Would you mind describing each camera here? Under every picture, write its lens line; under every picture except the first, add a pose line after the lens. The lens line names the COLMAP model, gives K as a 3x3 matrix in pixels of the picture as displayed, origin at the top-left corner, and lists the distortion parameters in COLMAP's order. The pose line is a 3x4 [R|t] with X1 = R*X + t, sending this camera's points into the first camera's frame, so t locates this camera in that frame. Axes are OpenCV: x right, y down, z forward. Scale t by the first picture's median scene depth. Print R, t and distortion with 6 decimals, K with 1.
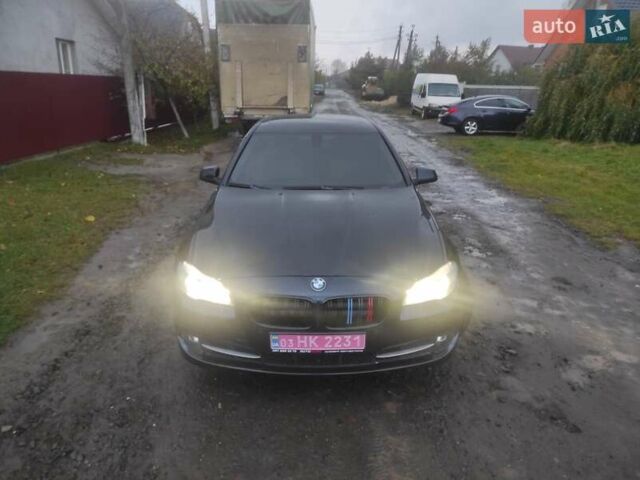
lens RADIAL K [[472.4, 0, 316.8], [0, 472.4, 241.1], [0, 0, 1]] dist [0.037482, -0.026590]
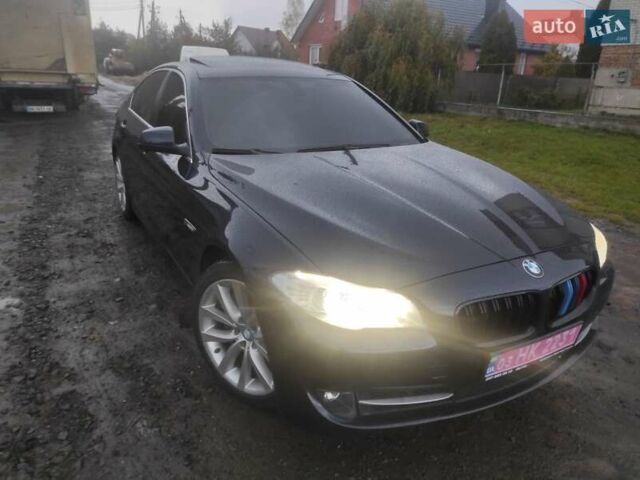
lens RADIAL K [[472.4, 0, 318.4], [0, 472.4, 237.1], [0, 0, 1]] dist [0.037482, -0.026590]
pose [[0.868401, -0.141868, 0.475134, -0.118439], [0.127780, 0.989862, 0.062016, -0.007447], [-0.479116, 0.006858, 0.877725, 0.107370]]
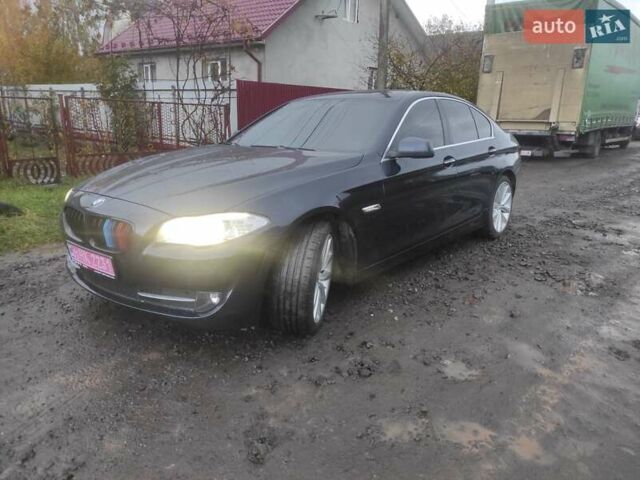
lens RADIAL K [[472.4, 0, 315.1], [0, 472.4, 237.9], [0, 0, 1]] dist [0.037482, -0.026590]
pose [[0.764297, 0.166459, -0.623010, 0.192570], [-0.210809, 0.977524, 0.002564, 0.012345], [0.609435, 0.129376, 0.782209, 0.093574]]
